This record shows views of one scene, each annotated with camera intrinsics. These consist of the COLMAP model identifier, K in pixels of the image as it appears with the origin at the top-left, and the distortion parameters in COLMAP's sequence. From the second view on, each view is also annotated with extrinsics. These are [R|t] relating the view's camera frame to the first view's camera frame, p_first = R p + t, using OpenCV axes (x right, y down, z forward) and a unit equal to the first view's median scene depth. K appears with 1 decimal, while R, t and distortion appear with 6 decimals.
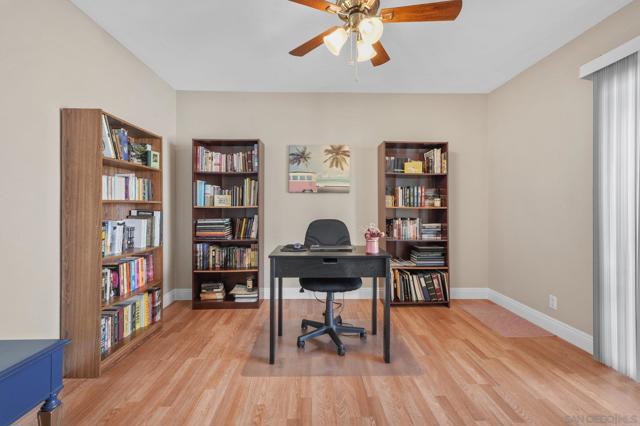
lens RADIAL K [[274.4, 0, 319.3], [0, 274.4, 203.1], [0, 0, 1]] dist [-0.000264, 0.000101]
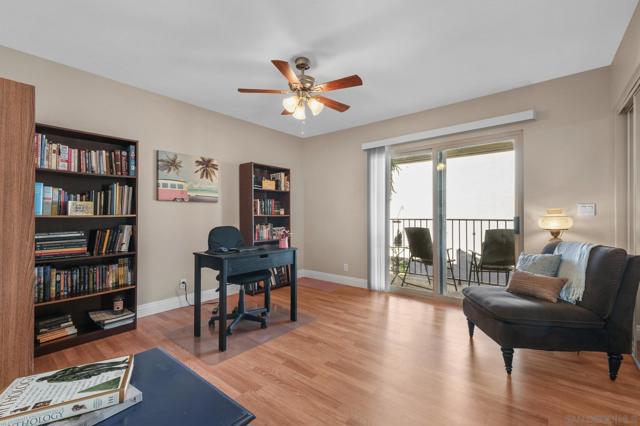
lens RADIAL K [[274.4, 0, 319.3], [0, 274.4, 203.1], [0, 0, 1]] dist [-0.000264, 0.000101]
pose [[0.658048, 0.026905, 0.752495, -0.486498], [-0.004531, 0.999485, -0.031773, -0.001551], [-0.752963, 0.017498, 0.657831, -0.046052]]
